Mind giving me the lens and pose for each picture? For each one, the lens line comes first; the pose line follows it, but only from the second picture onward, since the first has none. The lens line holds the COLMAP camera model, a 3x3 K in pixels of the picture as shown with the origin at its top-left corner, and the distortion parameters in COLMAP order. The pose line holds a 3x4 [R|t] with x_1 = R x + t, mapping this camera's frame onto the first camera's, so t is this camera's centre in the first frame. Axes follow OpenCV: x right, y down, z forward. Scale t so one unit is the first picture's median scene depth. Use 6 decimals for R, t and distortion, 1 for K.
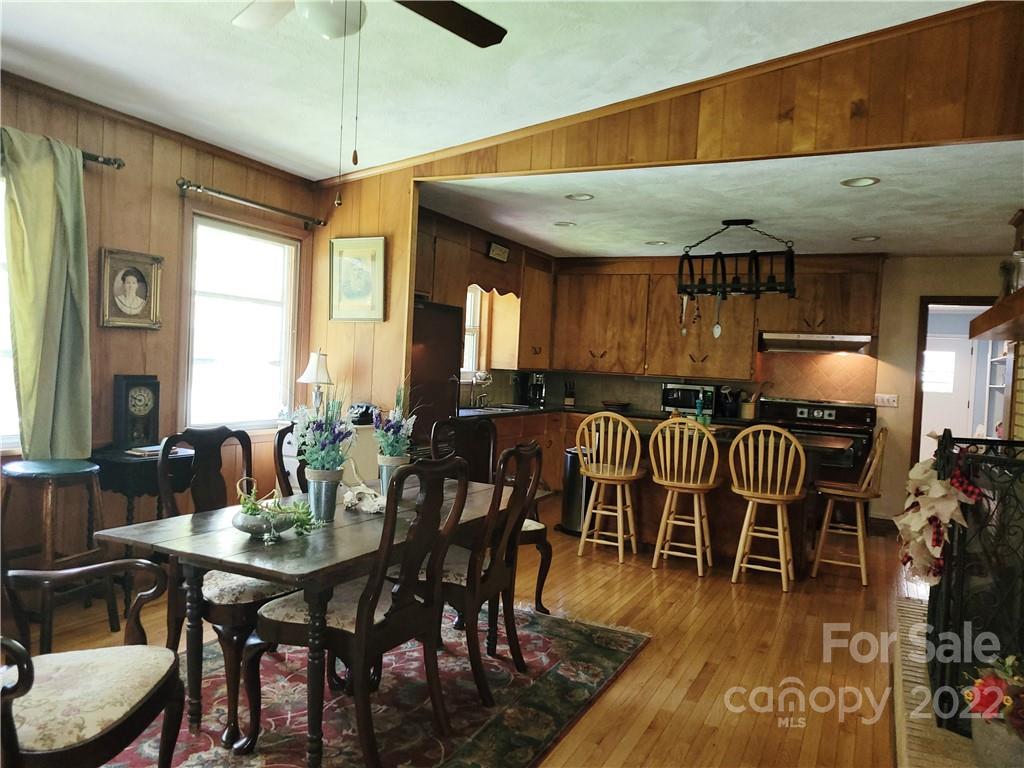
lens RADIAL K [[786.9, 0, 512.0], [0, 786.9, 384.0], [0, 0, 1]] dist [-0.003351, -0.005253]
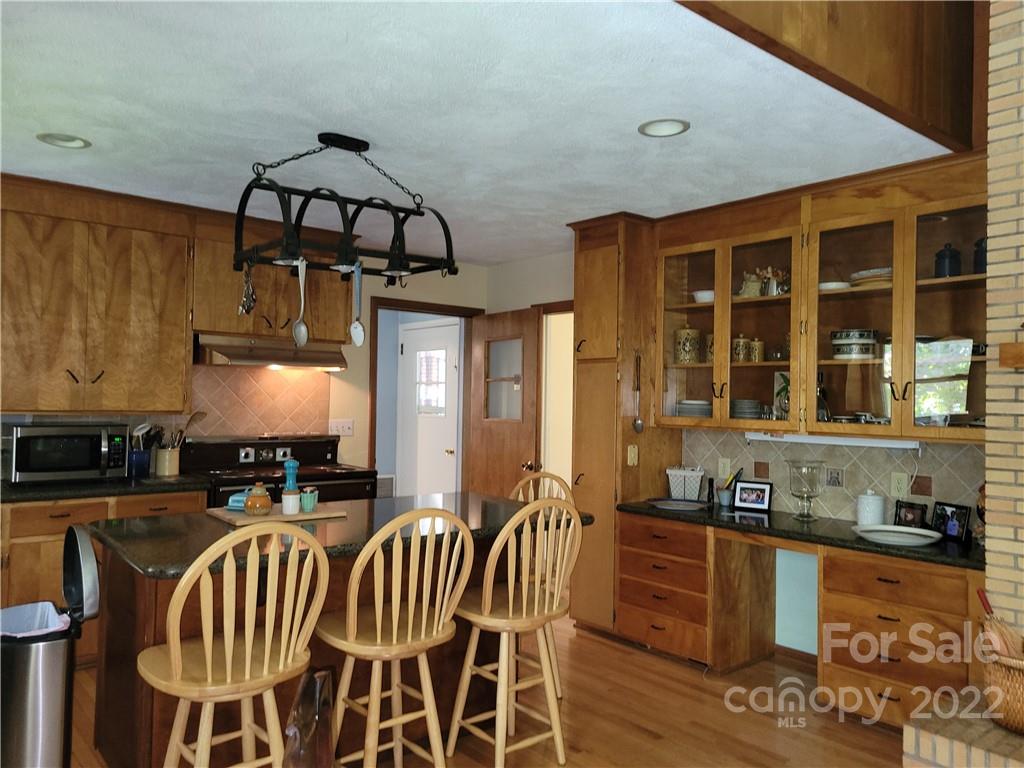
lens RADIAL K [[764.0, 0, 512.0], [0, 764.0, 384.0], [0, 0, 1]] dist [0.044655, -0.004570]
pose [[0.409327, -0.023909, 0.912074, -0.136782], [0.024895, 0.999577, 0.015030, -0.028766], [-0.912048, 0.016553, 0.409749, 0.524802]]
